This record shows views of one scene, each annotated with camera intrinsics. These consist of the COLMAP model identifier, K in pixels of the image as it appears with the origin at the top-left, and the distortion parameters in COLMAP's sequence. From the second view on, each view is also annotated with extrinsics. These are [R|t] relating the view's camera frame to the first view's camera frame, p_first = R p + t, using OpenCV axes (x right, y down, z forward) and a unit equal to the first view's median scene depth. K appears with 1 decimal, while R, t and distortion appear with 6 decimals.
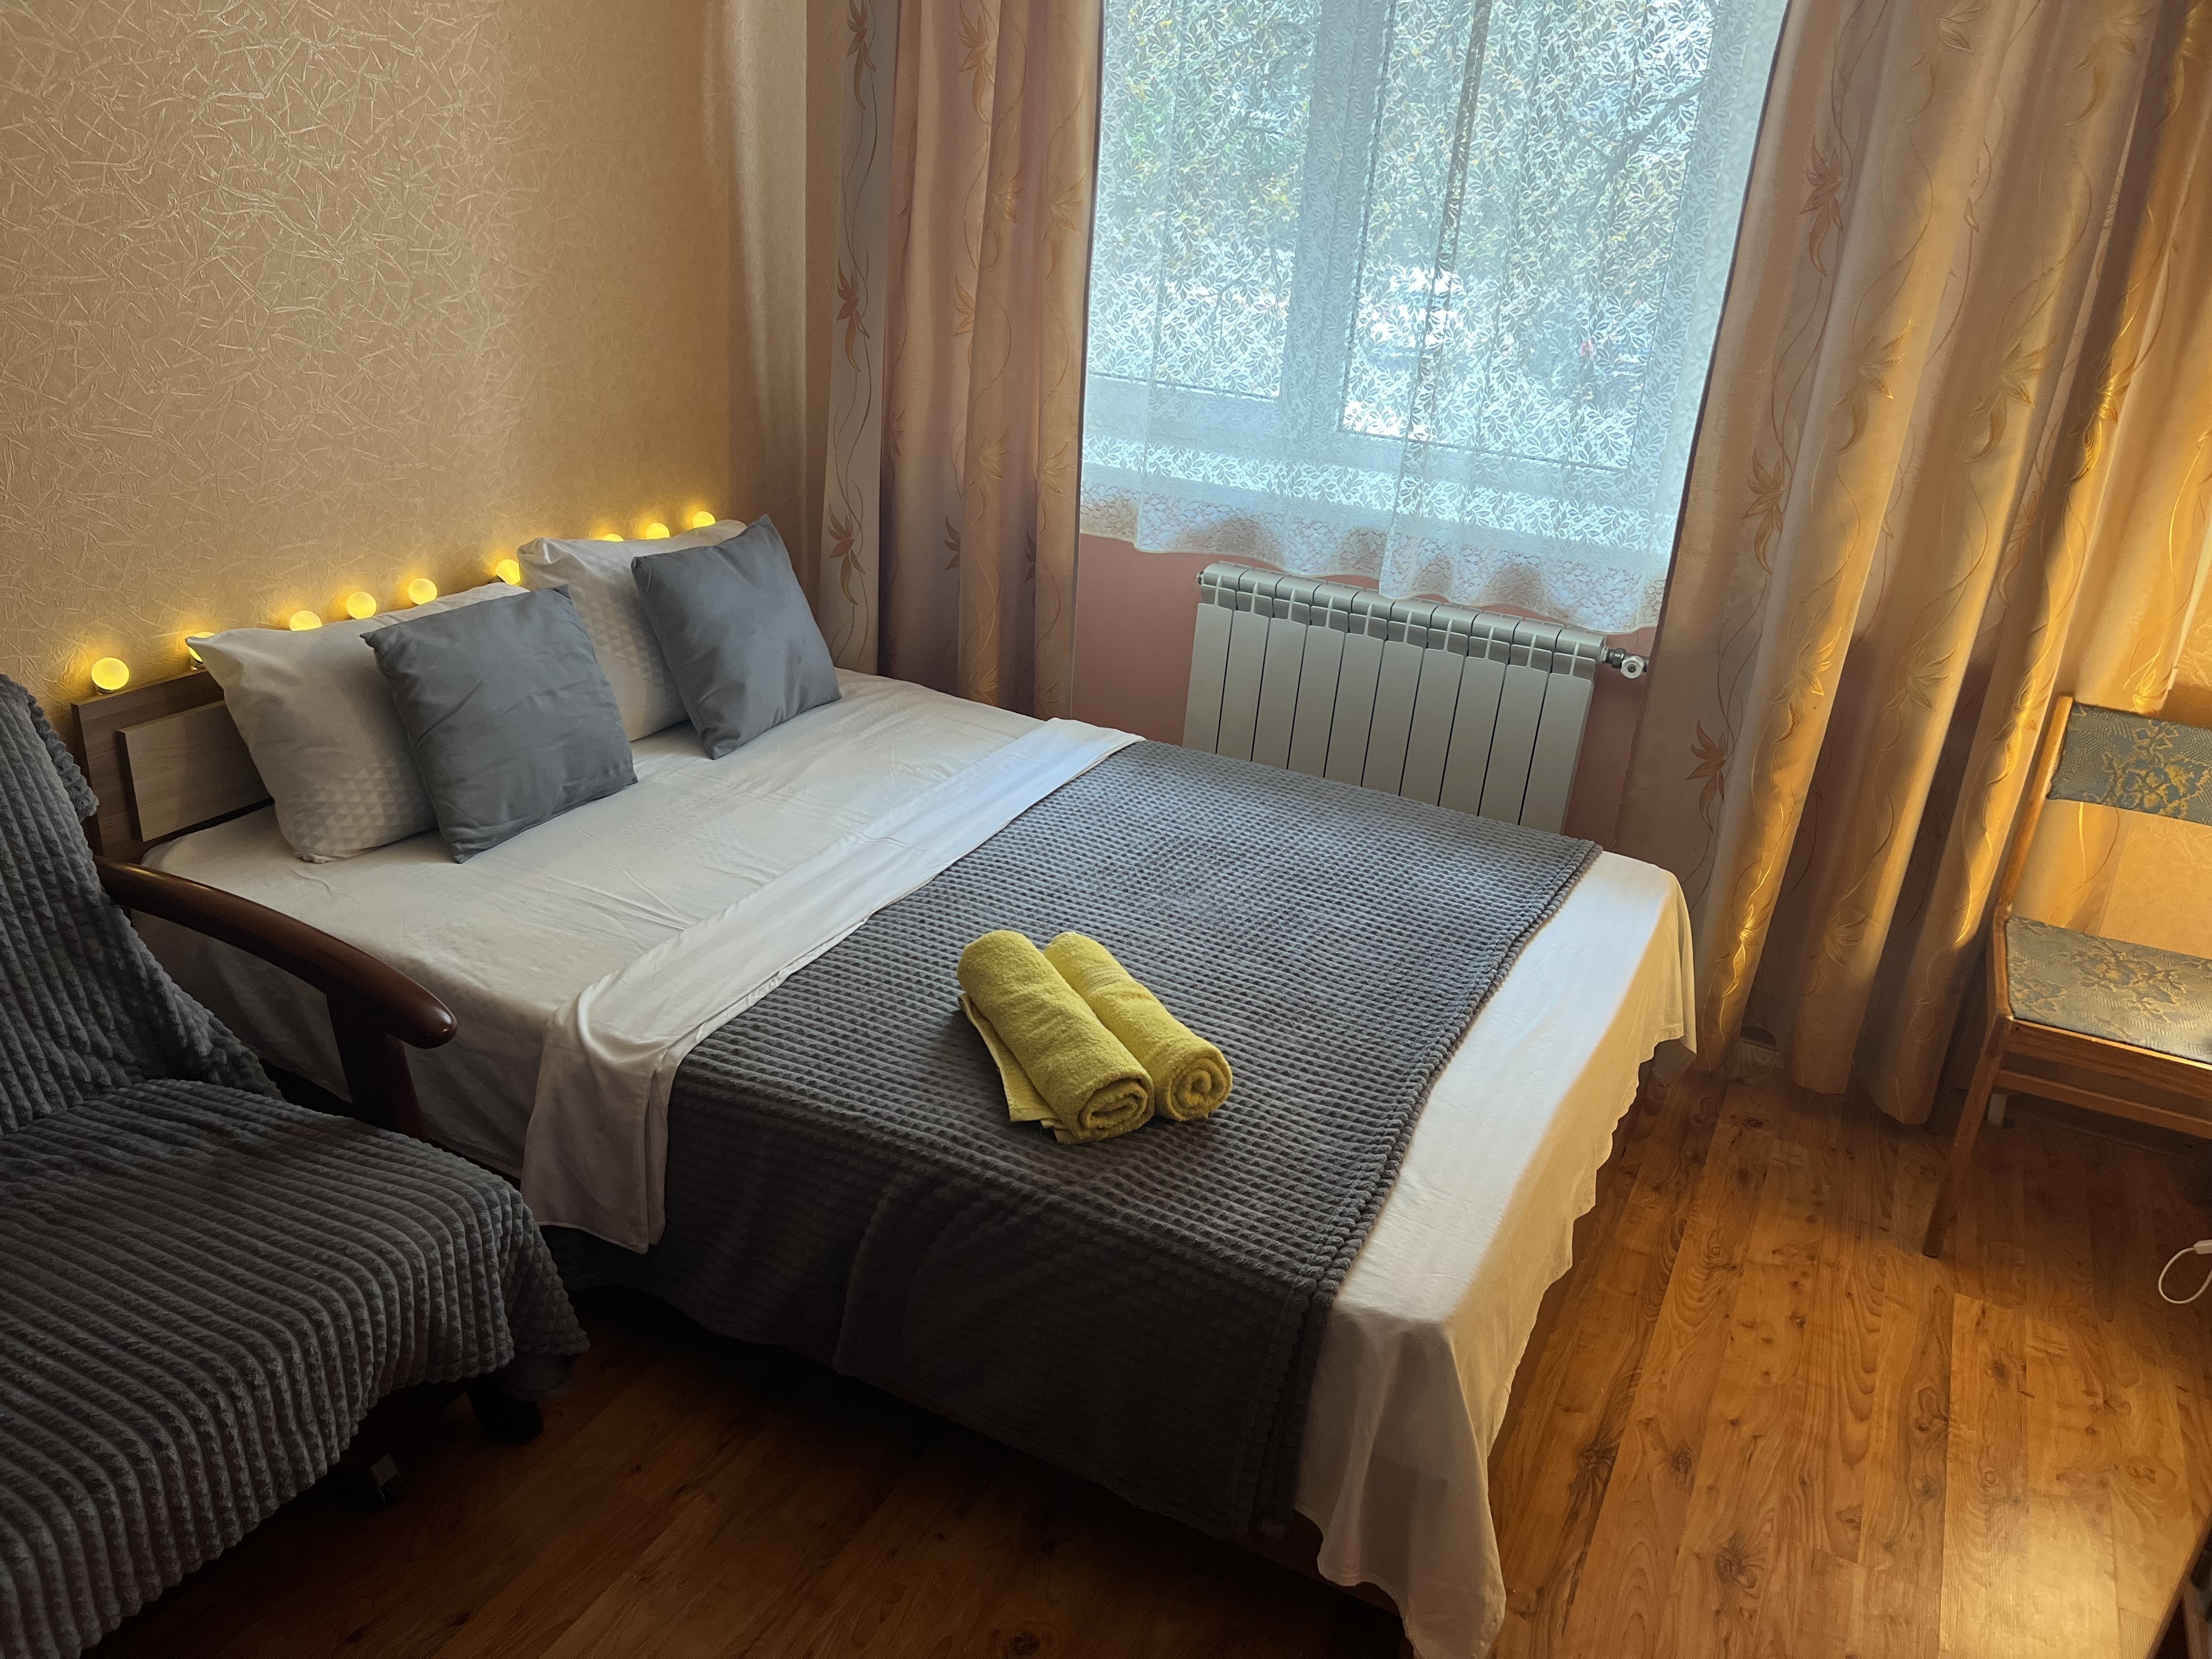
lens RADIAL K [[1668.1, 0, 1118.7], [0, 1668.1, 838.9], [0, 0, 1]] dist [0.043323, -0.052816]
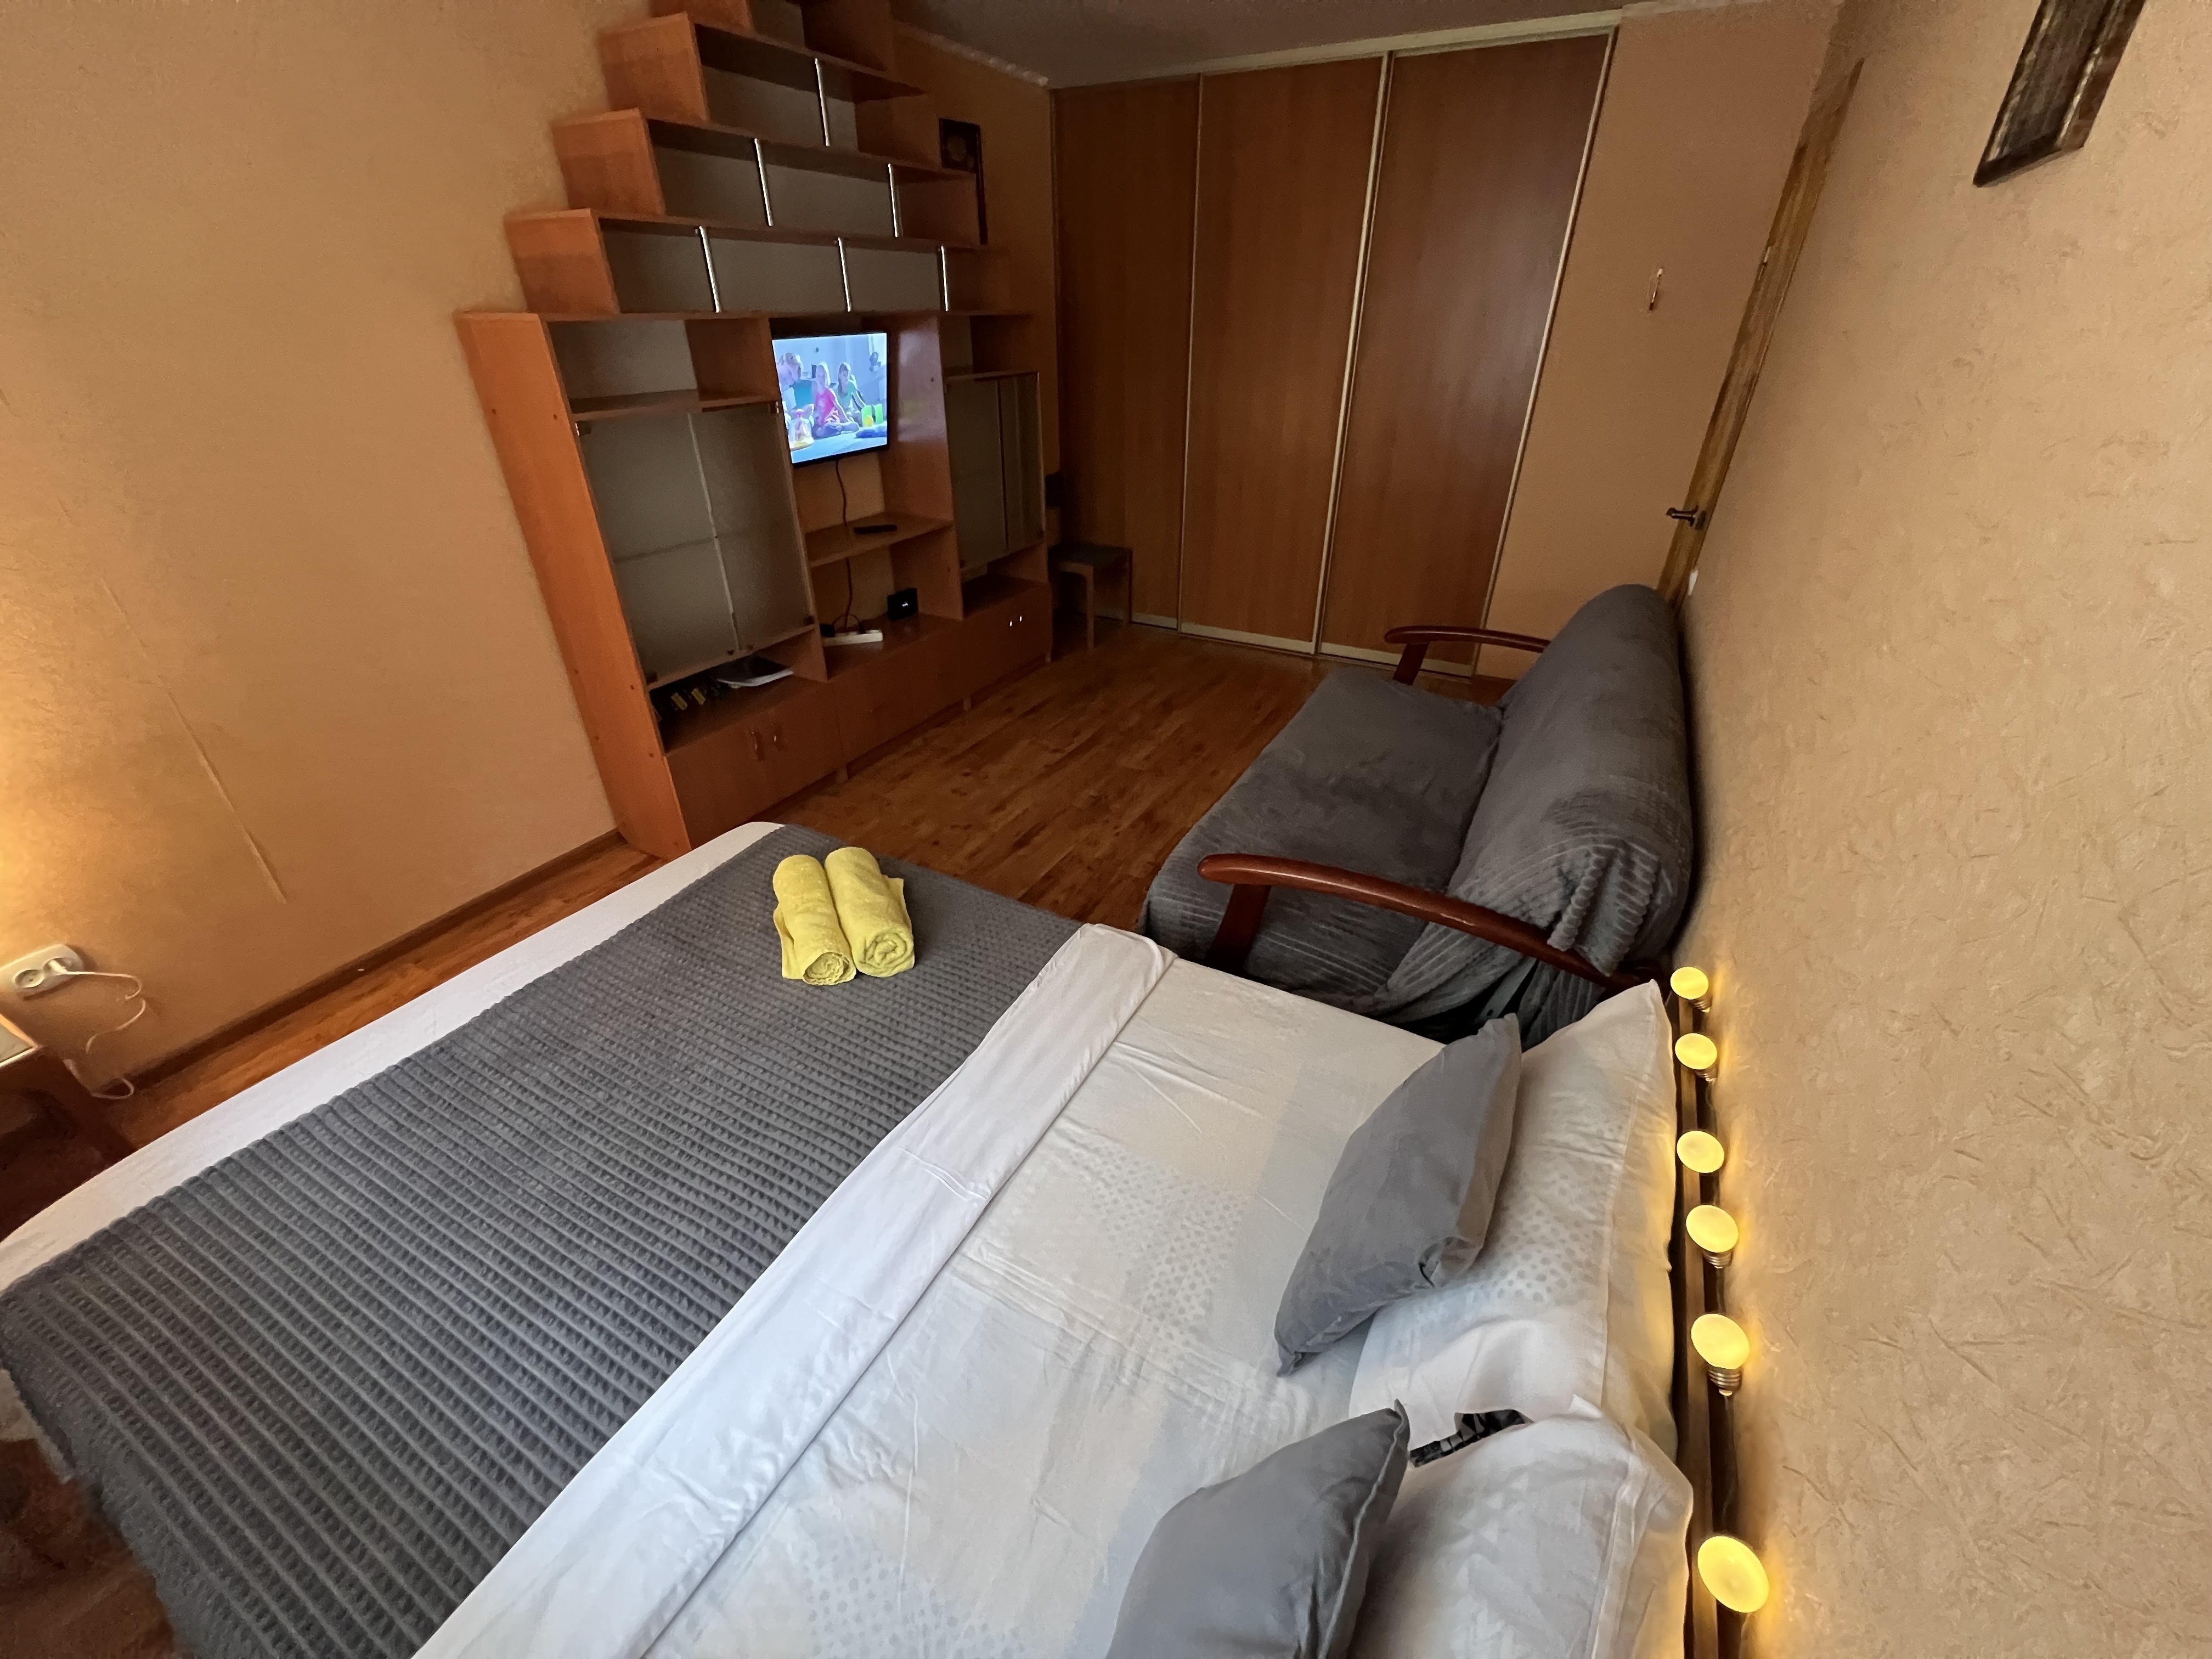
lens RADIAL K [[876.4, 0, 1108.4], [0, 876.4, 828.2], [0, 0, 1]] dist [-0.006009, -0.000687]
pose [[-0.996518, -0.082634, -0.011075, -0.203511], [-0.057279, 0.582049, 0.811134, -0.520398], [-0.060581, 0.808944, -0.584756, 1.137514]]
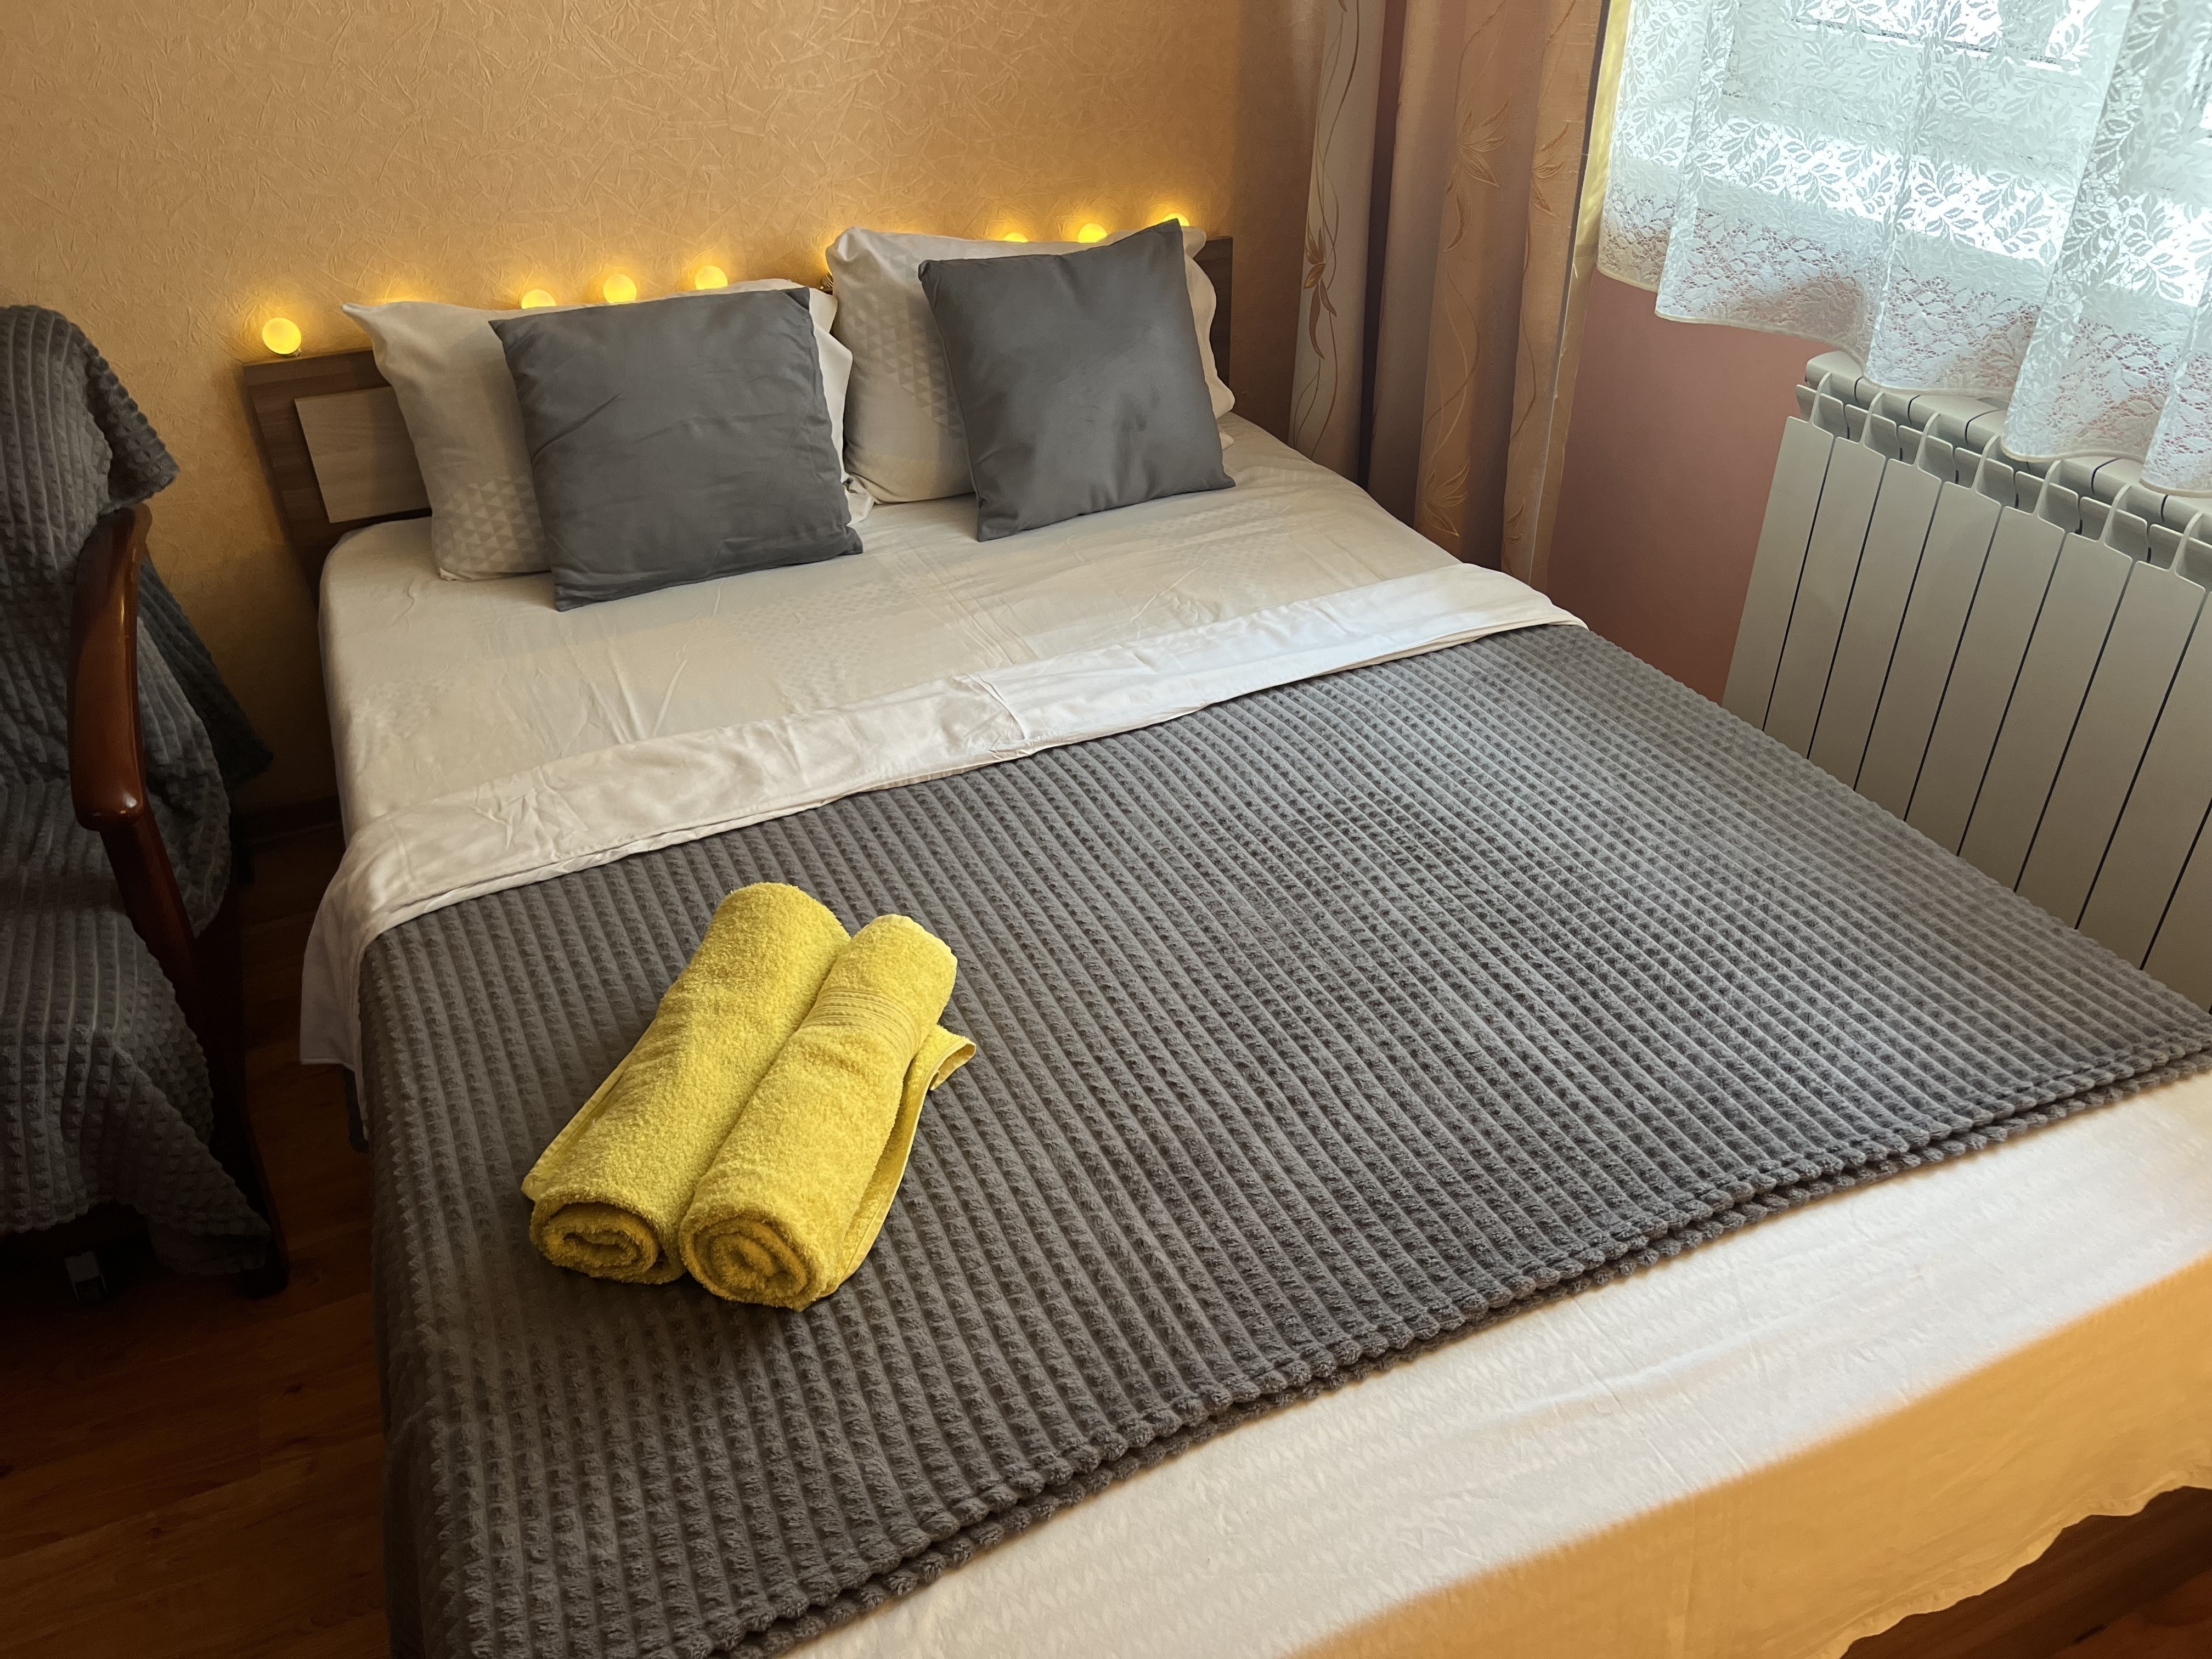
lens RADIAL K [[1668.1, 0, 1110.6], [0, 1668.1, 828.2], [0, 0, 1]] dist [0.043323, -0.052816]
pose [[0.766132, 0.271905, -0.582331, 0.326978], [-0.186380, 0.961154, 0.203580, -0.099407], [0.615064, -0.047434, 0.787049, 0.479742]]
